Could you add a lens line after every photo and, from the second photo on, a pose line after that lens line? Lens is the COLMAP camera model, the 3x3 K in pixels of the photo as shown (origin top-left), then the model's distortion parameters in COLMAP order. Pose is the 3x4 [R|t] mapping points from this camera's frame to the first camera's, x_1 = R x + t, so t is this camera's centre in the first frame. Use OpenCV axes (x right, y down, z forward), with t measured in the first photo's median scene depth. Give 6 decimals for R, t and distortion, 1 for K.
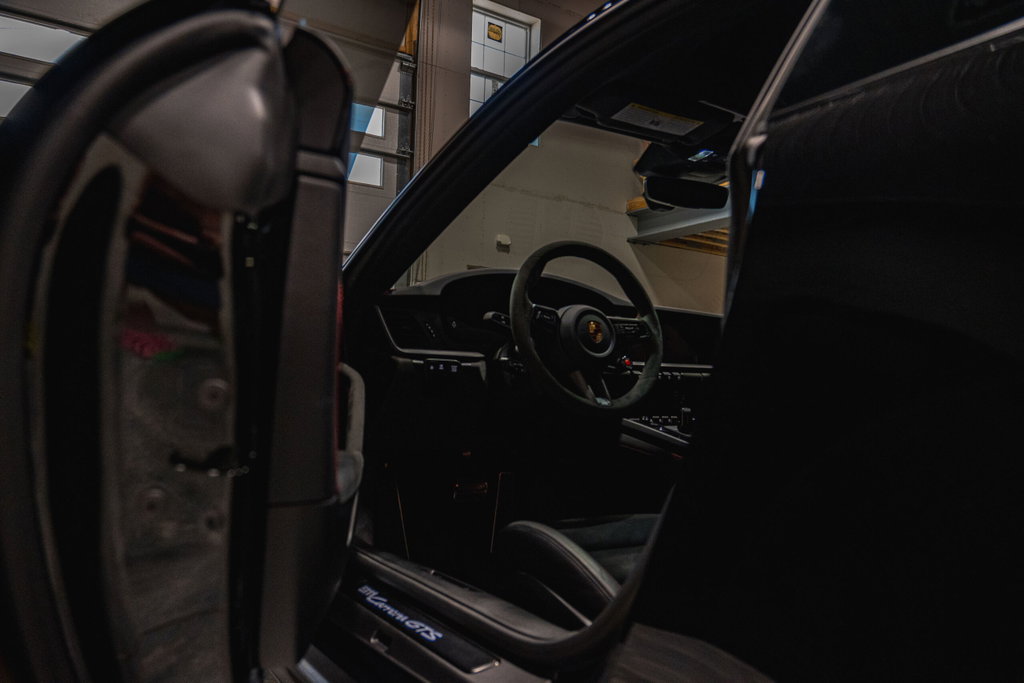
lens RADIAL K [[757.1, 0, 515.2], [0, 757.1, 337.2], [0, 0, 1]] dist [0.003538, -0.005479]
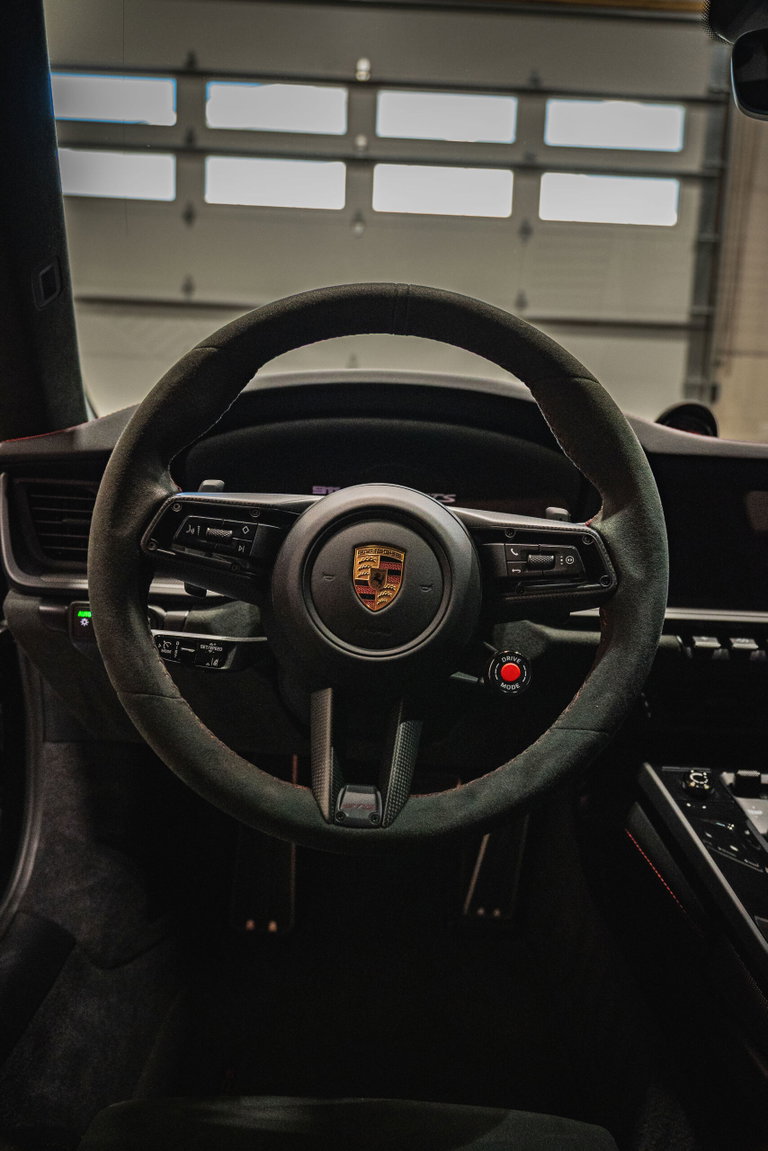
lens RADIAL K [[850.9, 0, 384.0], [0, 850.9, 575.5], [0, 0, 1]] dist [0.003538, -0.005479]
pose [[0.836644, 0.084466, -0.541195, 0.284323], [0.012154, 0.984933, 0.172510, -0.065353], [0.547612, -0.150908, 0.823012, 0.670042]]
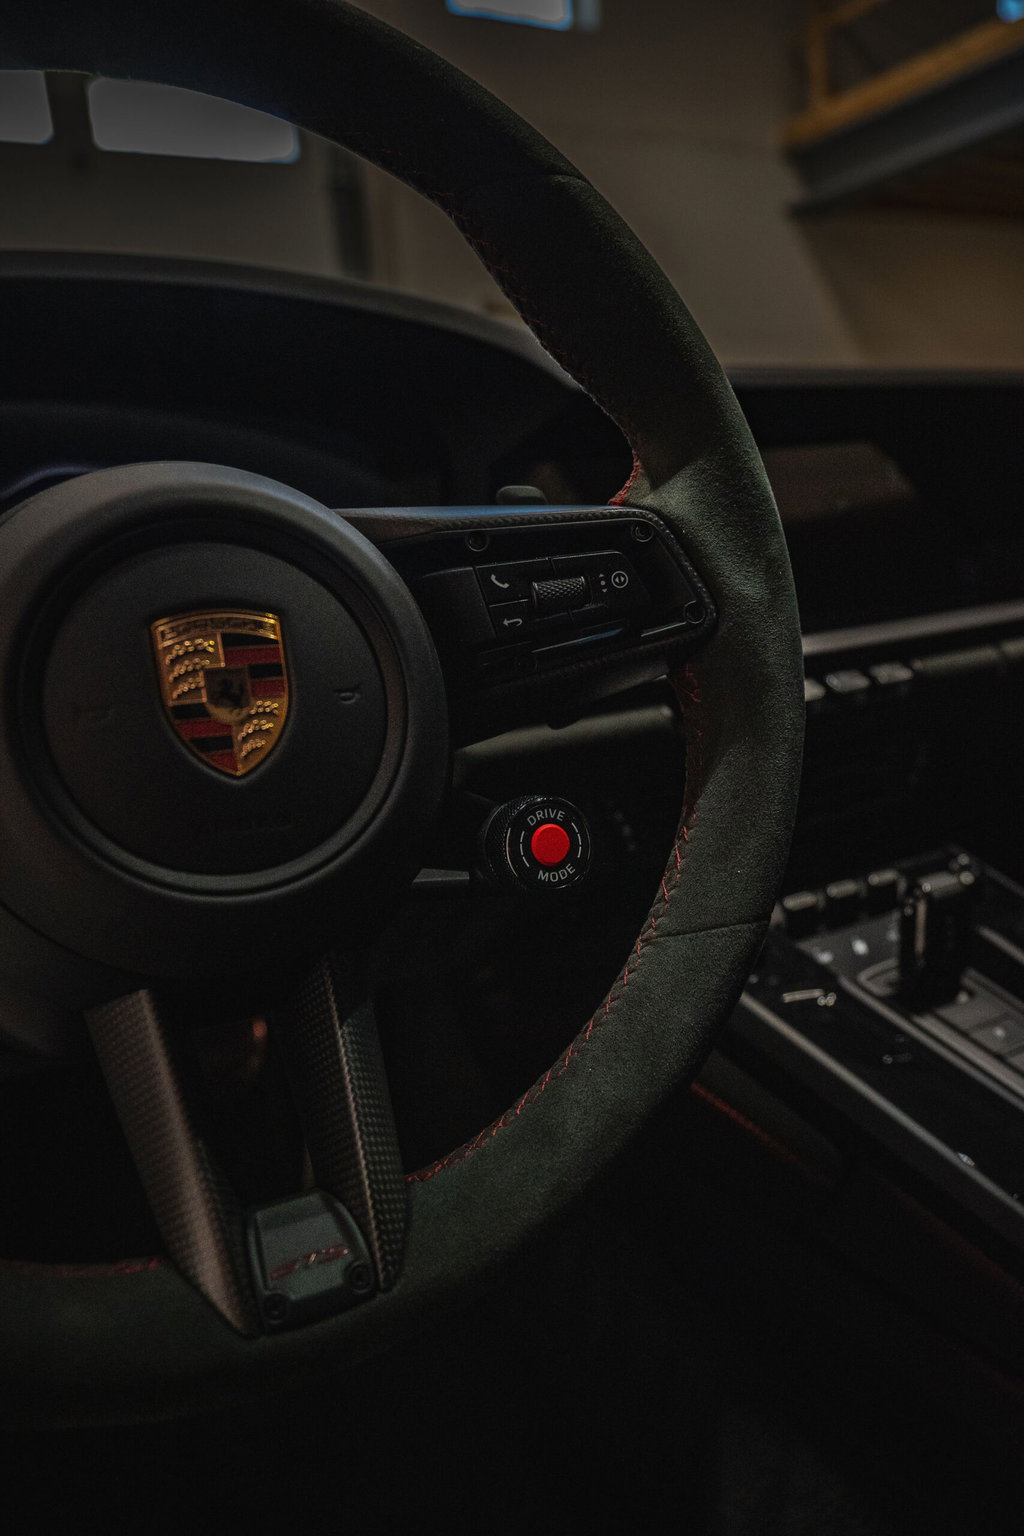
lens RADIAL K [[1135.6, 0, 512.0], [0, 1135.6, 768.0], [0, 0, 1]] dist [0.003538, -0.005479]
pose [[0.990416, -0.070613, -0.118705, 0.163810], [0.102326, 0.952383, 0.287220, -0.040991], [0.092771, -0.296614, 0.950481, 0.779707]]
